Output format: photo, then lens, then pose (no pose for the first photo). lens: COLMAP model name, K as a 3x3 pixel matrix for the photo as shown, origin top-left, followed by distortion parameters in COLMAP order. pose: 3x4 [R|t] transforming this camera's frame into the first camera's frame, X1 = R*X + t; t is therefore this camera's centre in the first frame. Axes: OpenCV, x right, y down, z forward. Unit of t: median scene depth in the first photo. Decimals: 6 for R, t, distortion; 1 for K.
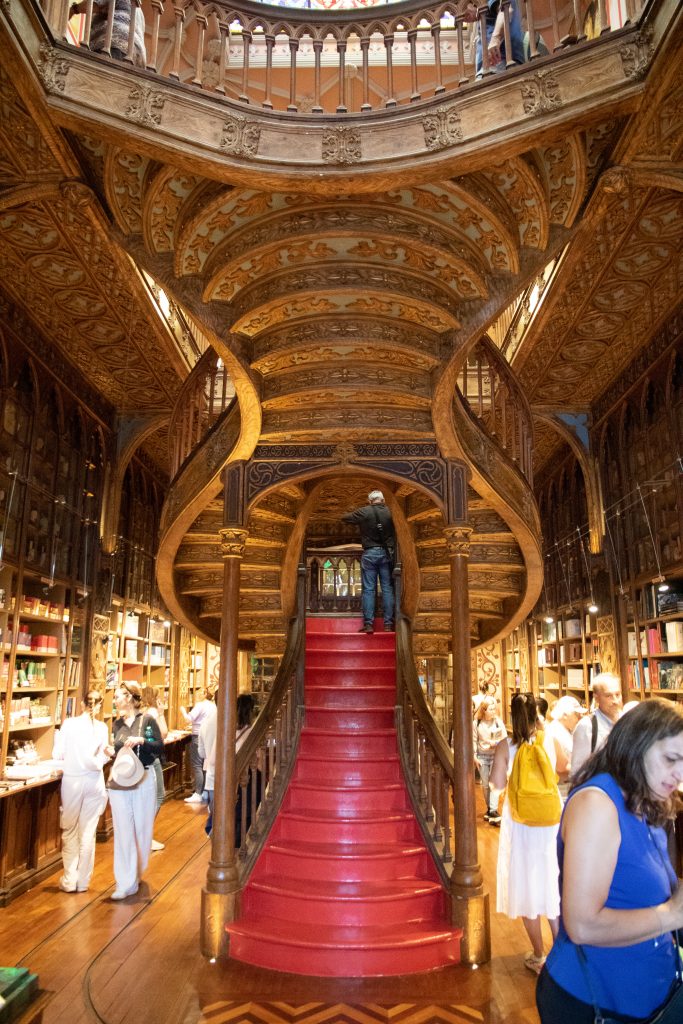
lens RADIAL K [[732.4, 0, 341.5], [0, 732.4, 512.0], [0, 0, 1]] dist [-0.087236, 0.004300]
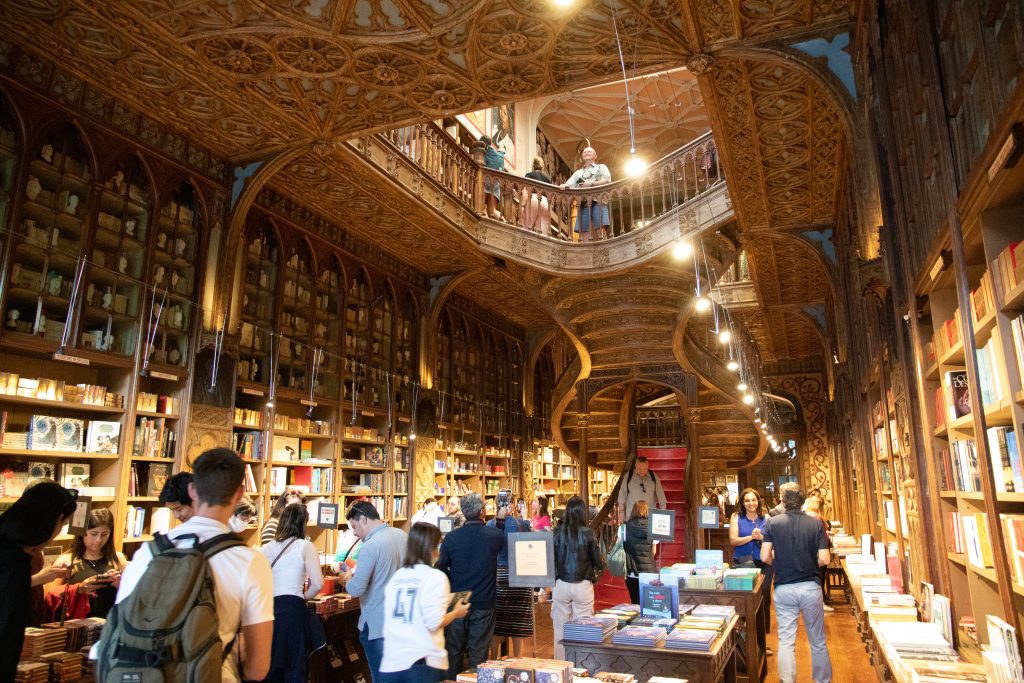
lens RADIAL K [[732.4, 0, 512.0], [0, 732.4, 341.5], [0, 0, 1]] dist [-0.087236, 0.004300]
pose [[0.936176, -0.077078, -0.342978, 0.308322], [0.085518, 0.996291, 0.009528, -0.171427], [0.340972, -0.038251, 0.939295, -0.786041]]
